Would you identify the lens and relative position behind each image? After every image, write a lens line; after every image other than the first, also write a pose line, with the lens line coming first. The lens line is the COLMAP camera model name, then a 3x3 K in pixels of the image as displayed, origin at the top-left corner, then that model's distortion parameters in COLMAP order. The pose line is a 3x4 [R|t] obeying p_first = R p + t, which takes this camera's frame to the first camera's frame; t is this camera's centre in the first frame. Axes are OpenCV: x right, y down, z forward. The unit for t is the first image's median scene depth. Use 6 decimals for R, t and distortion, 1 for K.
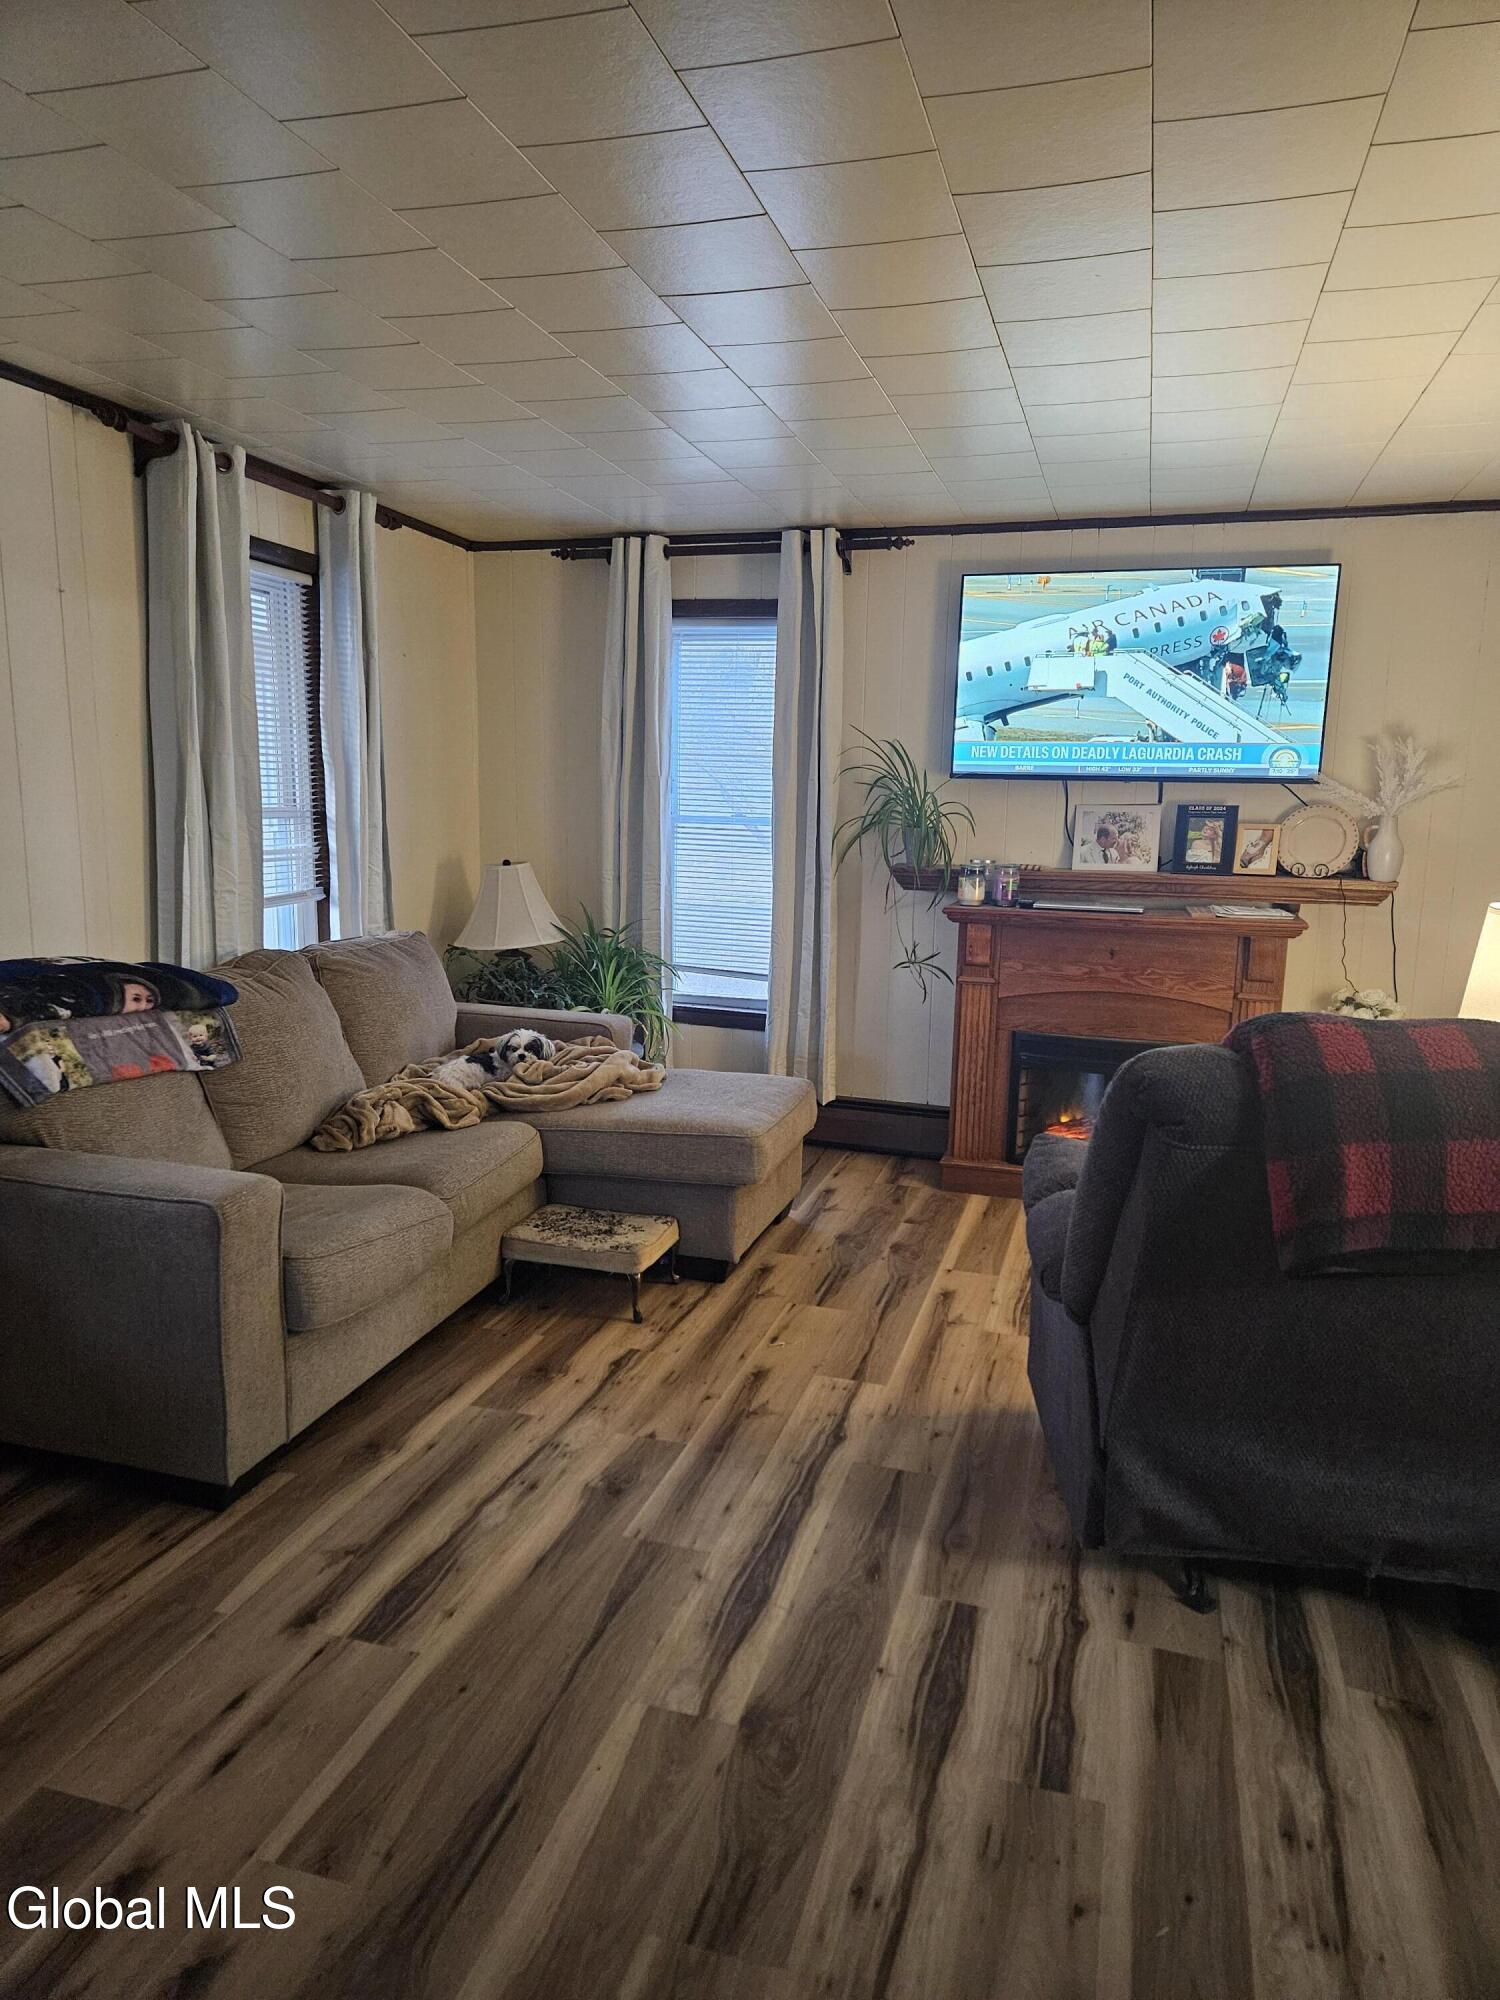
lens RADIAL K [[1334.1, 0, 735.3], [0, 1334.1, 996.2], [0, 0, 1]] dist [0.077354, -0.063064]
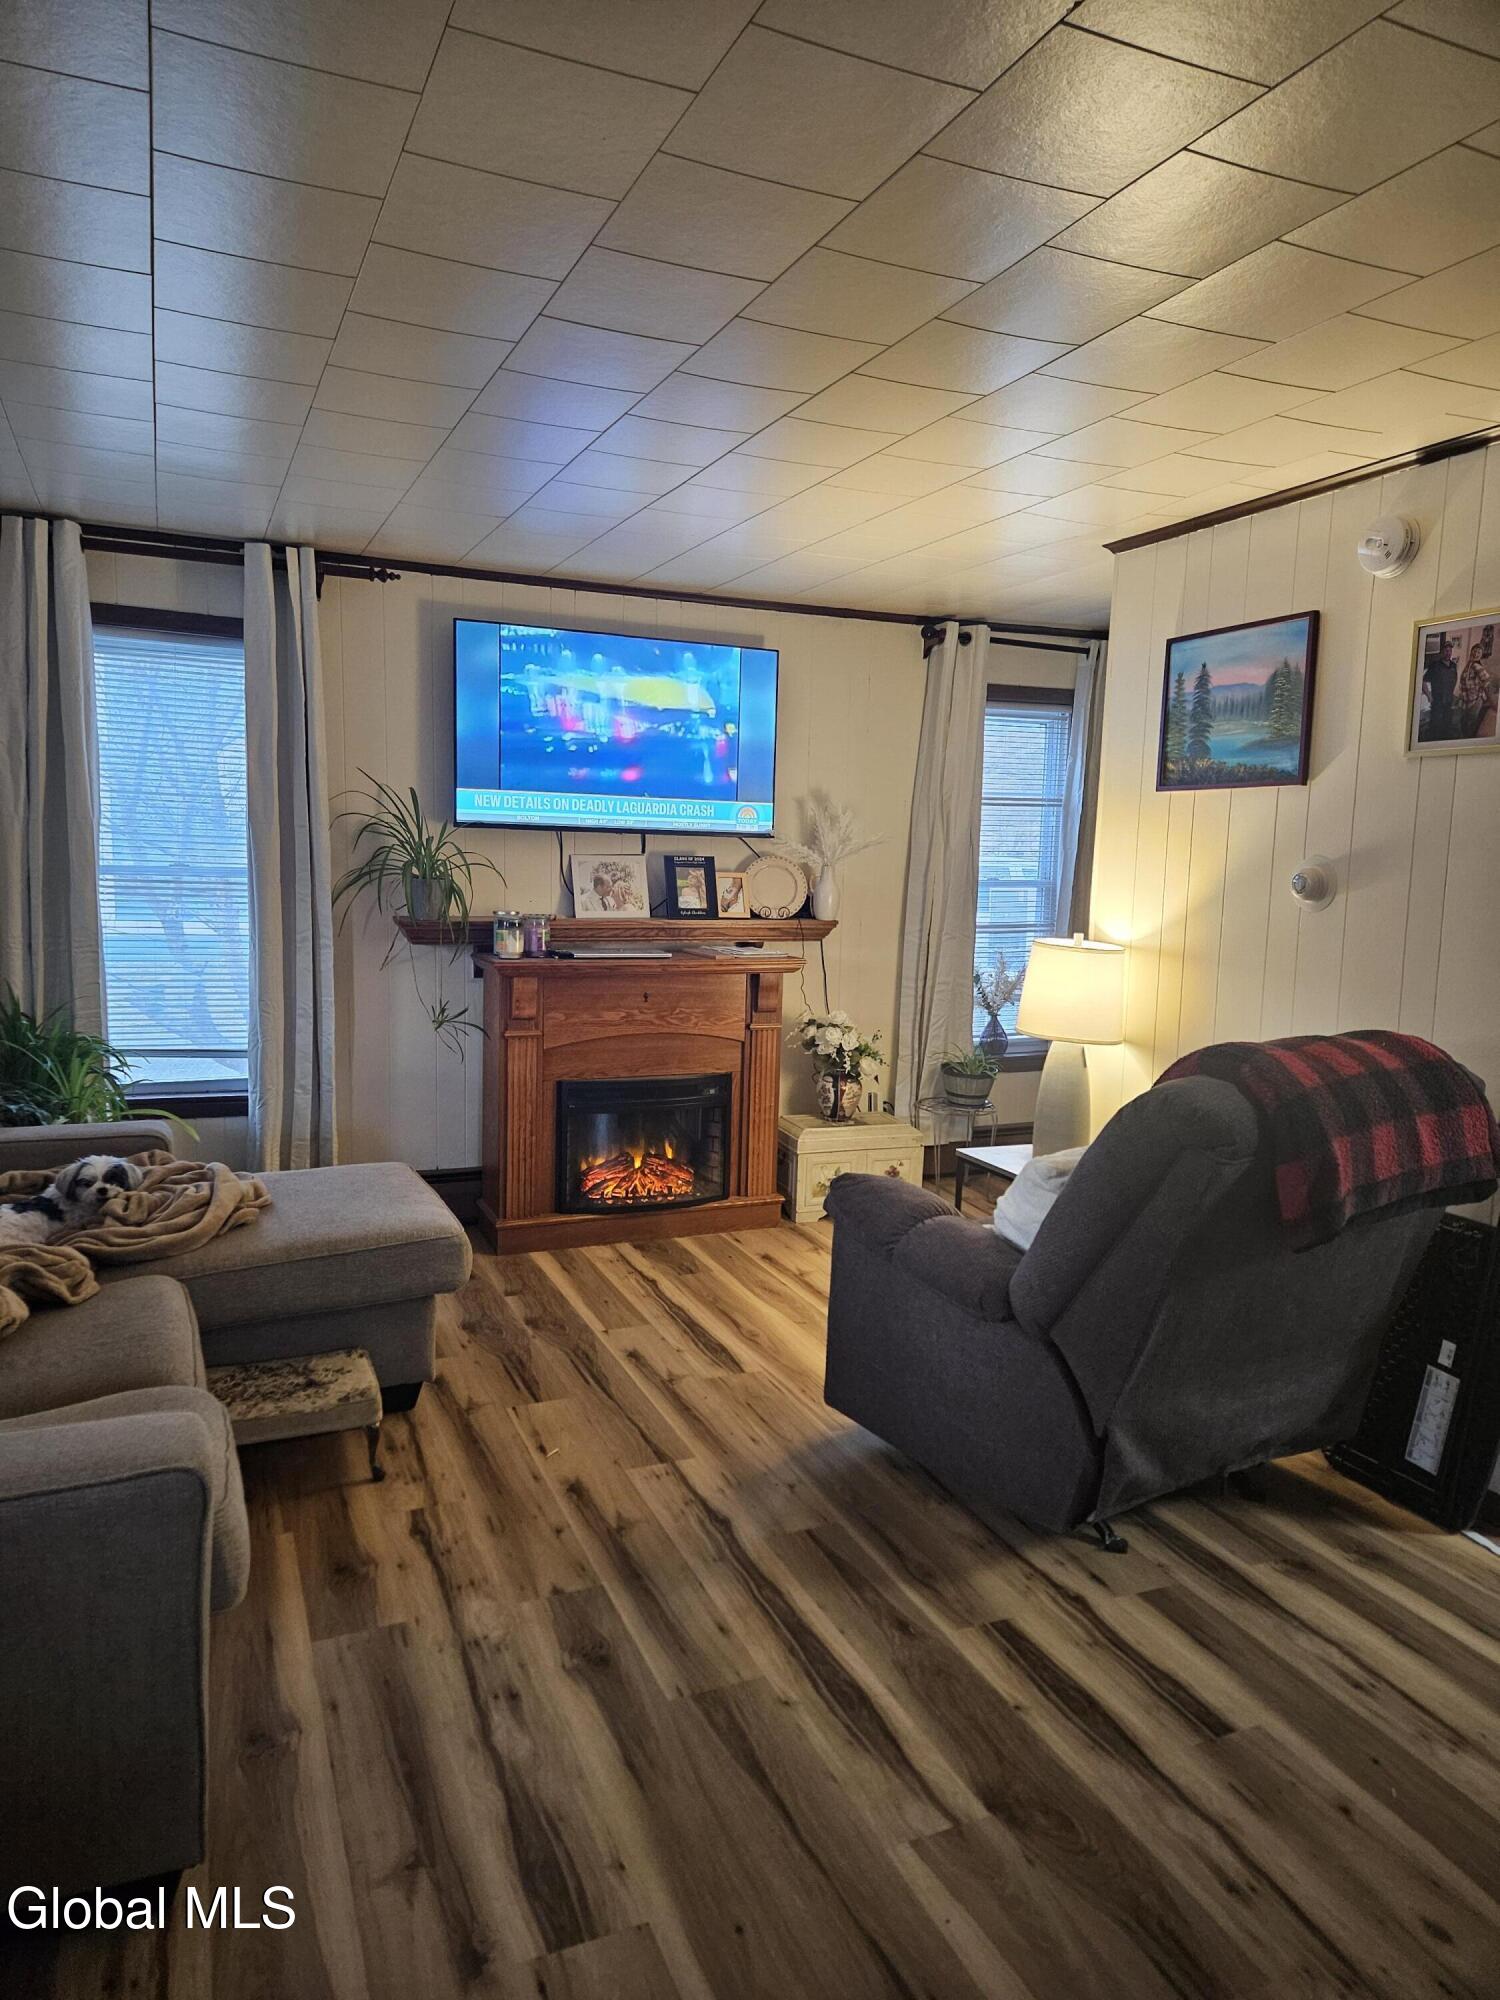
lens RADIAL K [[1334.1, 0, 747.2], [0, 1334.1, 990.1], [0, 0, 1]] dist [0.077354, -0.063064]
pose [[0.758889, -0.072542, 0.647167, -0.371110], [0.086193, 0.996222, 0.010595, -0.045821], [-0.645491, 0.047741, 0.762274, 0.164136]]
